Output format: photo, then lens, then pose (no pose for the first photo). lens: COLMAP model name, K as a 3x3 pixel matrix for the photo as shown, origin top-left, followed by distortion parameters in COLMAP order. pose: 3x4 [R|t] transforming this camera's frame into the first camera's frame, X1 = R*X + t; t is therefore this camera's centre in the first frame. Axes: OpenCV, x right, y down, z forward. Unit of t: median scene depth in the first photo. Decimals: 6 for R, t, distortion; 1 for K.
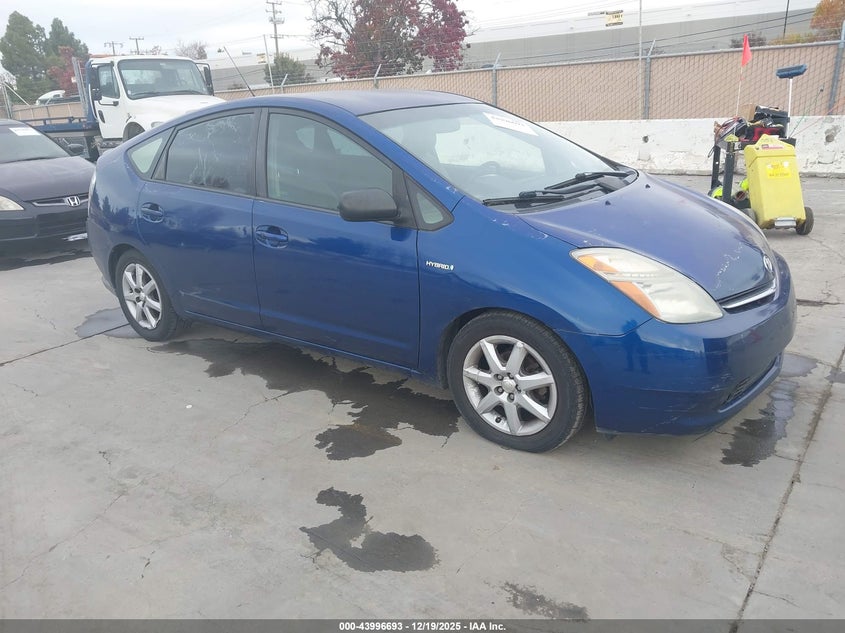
lens RADIAL K [[682.7, 0, 422.2], [0, 682.7, 329.3], [0, 0, 1]] dist [0.012981, -0.000496]
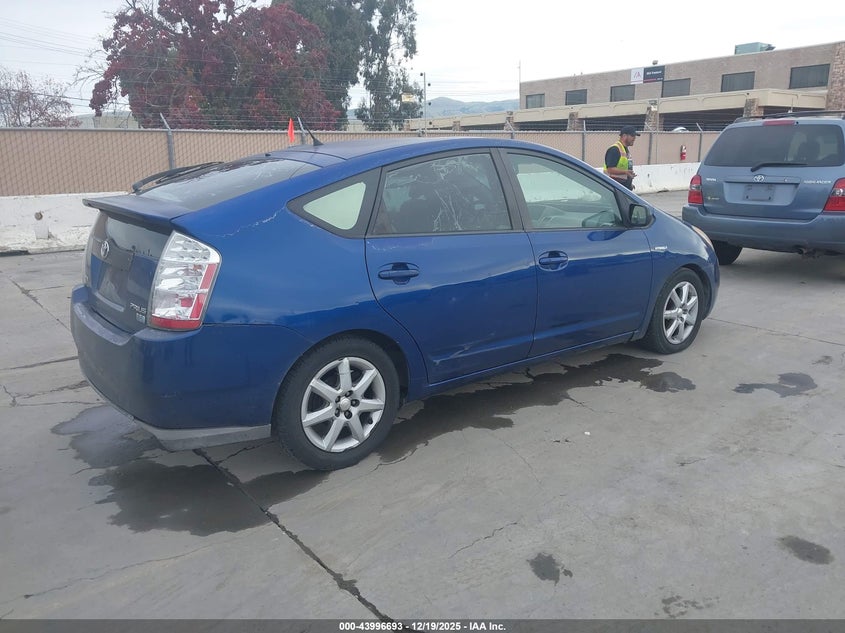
lens RADIAL K [[693.2, 0, 422.5], [0, 693.2, 316.5], [0, 0, 1]] dist [0.006377, 0.000106]
pose [[0.225895, -0.173114, 0.958646, -1.511315], [0.317620, 0.943395, 0.095516, -0.250213], [-0.920917, 0.282909, 0.268093, 1.020861]]
